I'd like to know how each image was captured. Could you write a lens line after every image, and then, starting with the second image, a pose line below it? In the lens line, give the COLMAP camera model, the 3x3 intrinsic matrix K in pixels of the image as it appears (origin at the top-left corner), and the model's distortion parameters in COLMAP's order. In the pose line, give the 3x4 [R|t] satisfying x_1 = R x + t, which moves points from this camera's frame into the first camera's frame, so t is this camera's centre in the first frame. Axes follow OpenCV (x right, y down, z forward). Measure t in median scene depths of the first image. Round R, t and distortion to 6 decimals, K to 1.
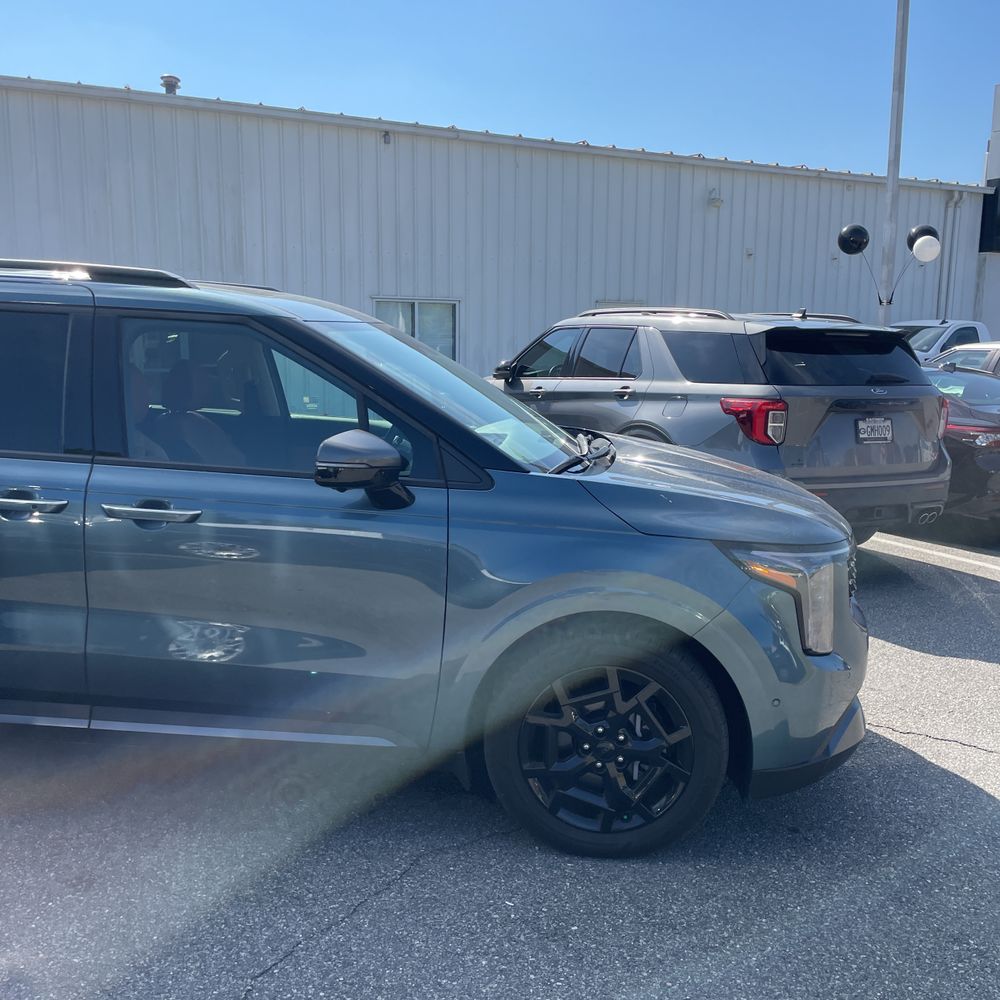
lens RADIAL K [[1006.7, 0, 487.0], [0, 1006.7, 500.6], [0, 0, 1]] dist [0.086003, -0.120546]
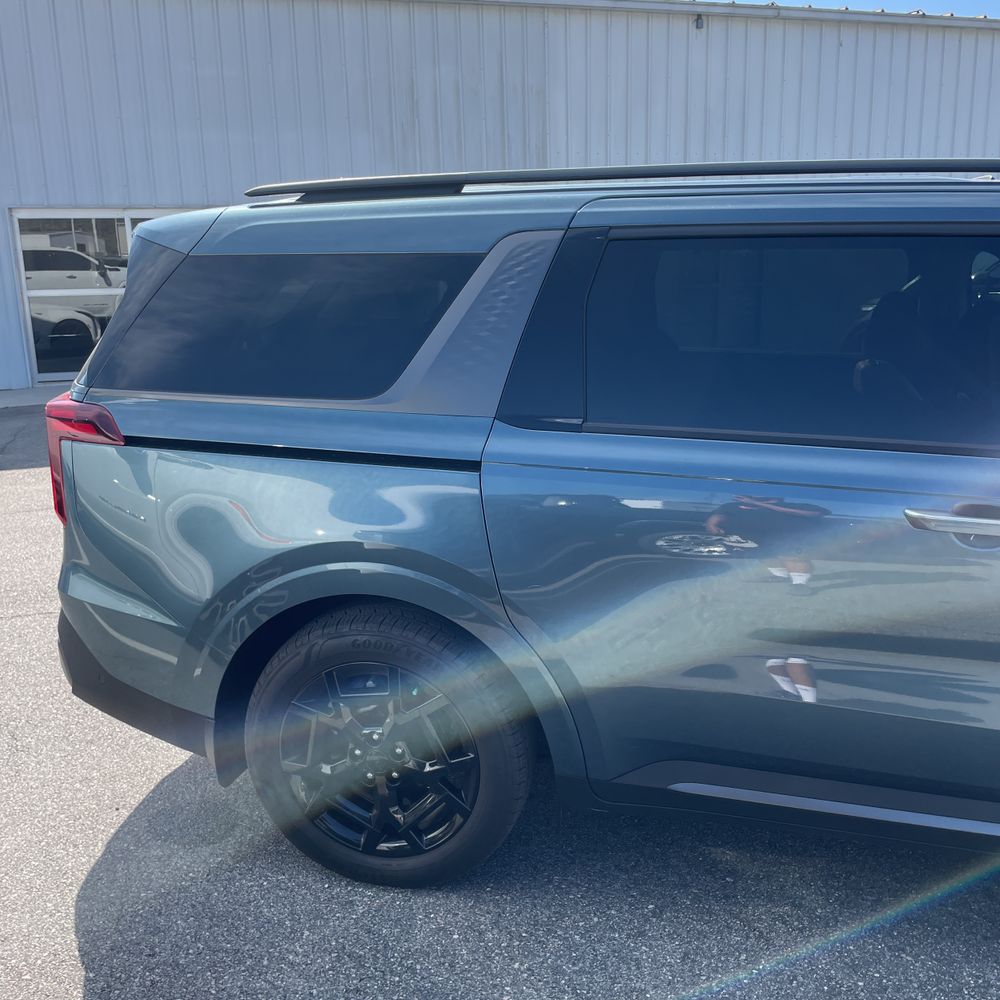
lens RADIAL K [[1006.7, 0, 487.0], [0, 1006.7, 500.6], [0, 0, 1]] dist [0.086003, -0.120546]
pose [[0.985696, 0.008877, -0.168299, -0.276455], [0.005329, 0.996471, 0.083772, -0.028141], [0.168449, -0.083471, 0.982170, 0.108057]]
